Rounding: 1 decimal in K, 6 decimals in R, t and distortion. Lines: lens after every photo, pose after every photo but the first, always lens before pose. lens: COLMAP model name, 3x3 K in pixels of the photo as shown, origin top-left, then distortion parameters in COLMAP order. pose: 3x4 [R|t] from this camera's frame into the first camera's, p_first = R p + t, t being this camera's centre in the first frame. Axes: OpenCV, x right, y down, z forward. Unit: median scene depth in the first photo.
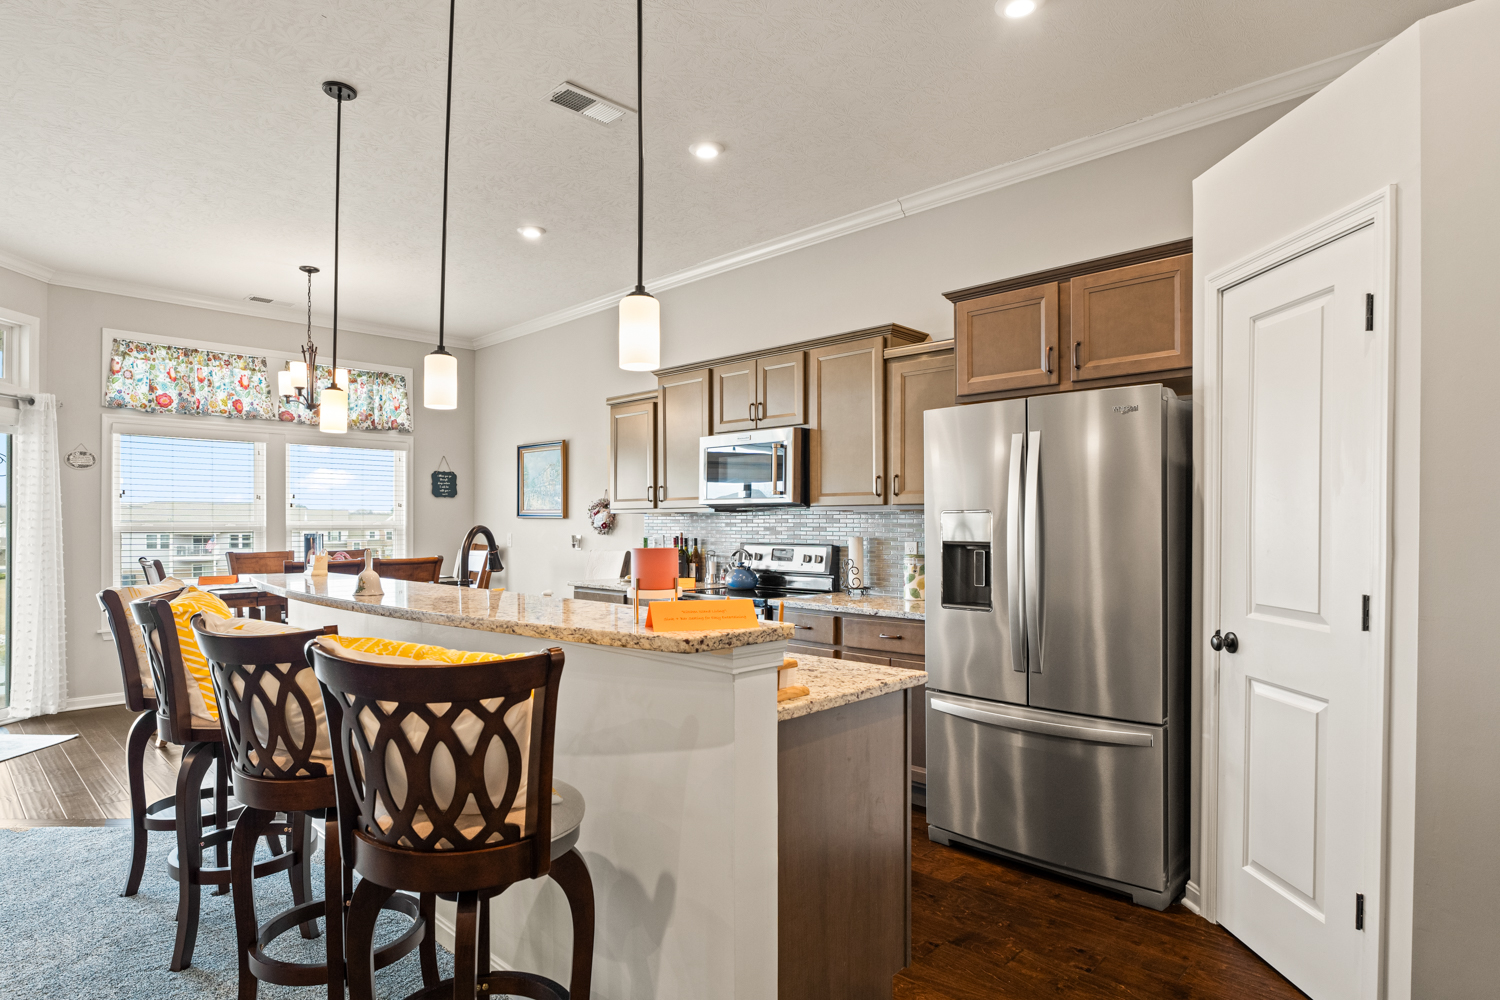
lens RADIAL K [[821.2, 0, 747.9], [0, 821.2, 525.0], [0, 0, 1]] dist [0.001274, -0.000399]
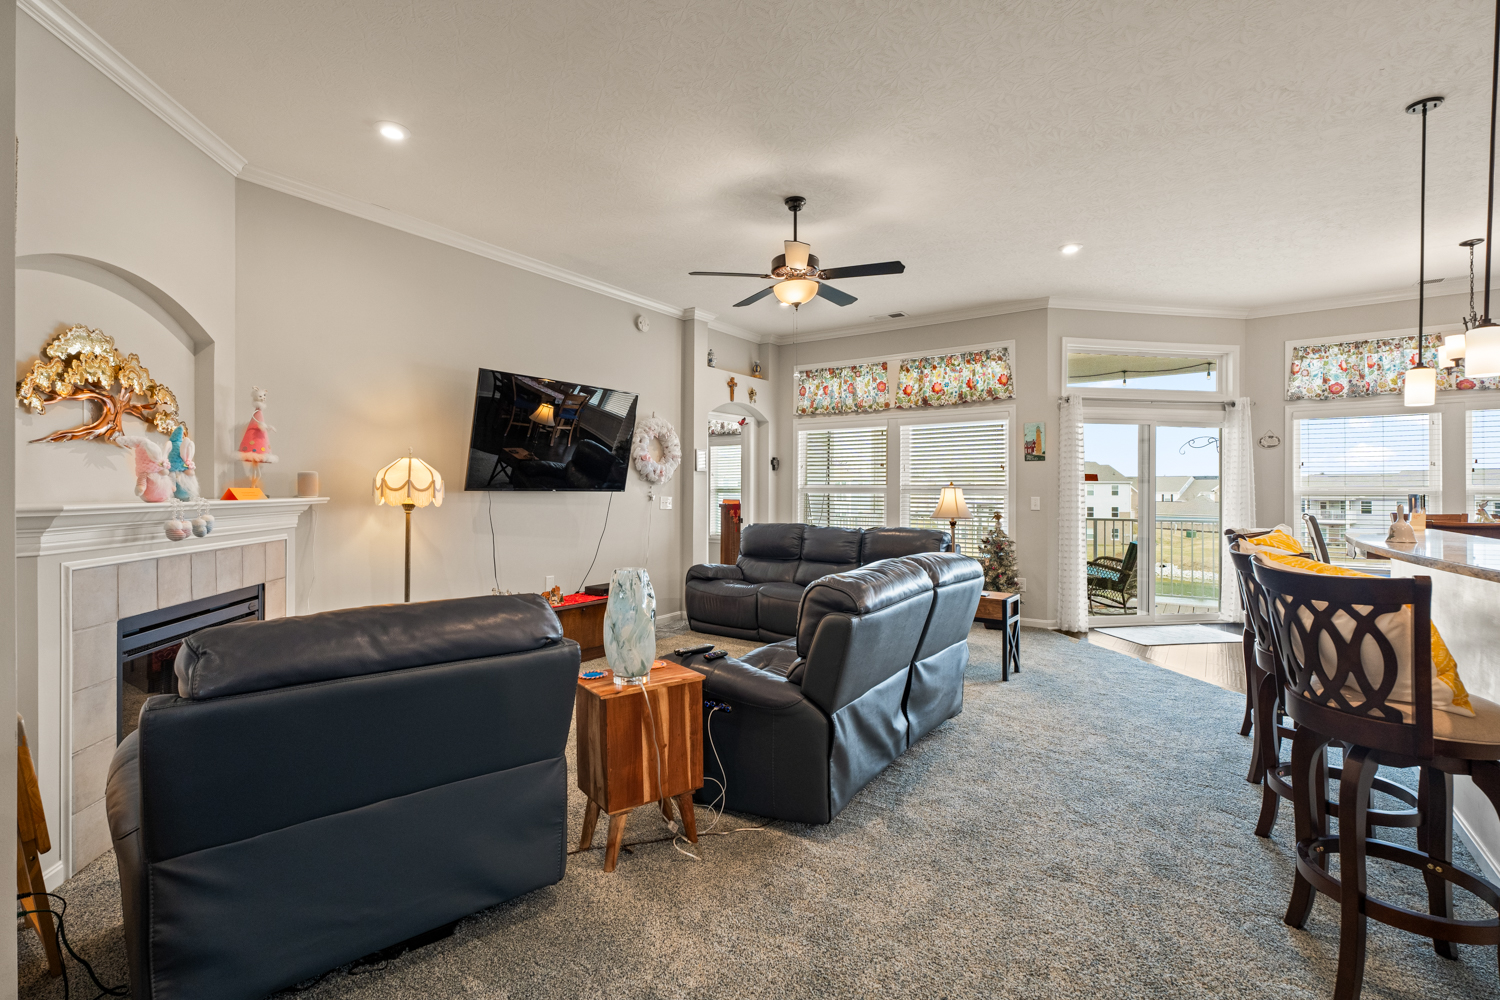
lens RADIAL K [[683.5, 0, 750.0], [0, 683.5, 500.0], [0, 0, 1]] dist [0.000516, 0.000125]
pose [[0.178755, 0.010519, -0.983837, 0.158134], [-0.000703, 0.999944, 0.010563, 0.006009], [0.983893, -0.001197, 0.178752, -0.053344]]
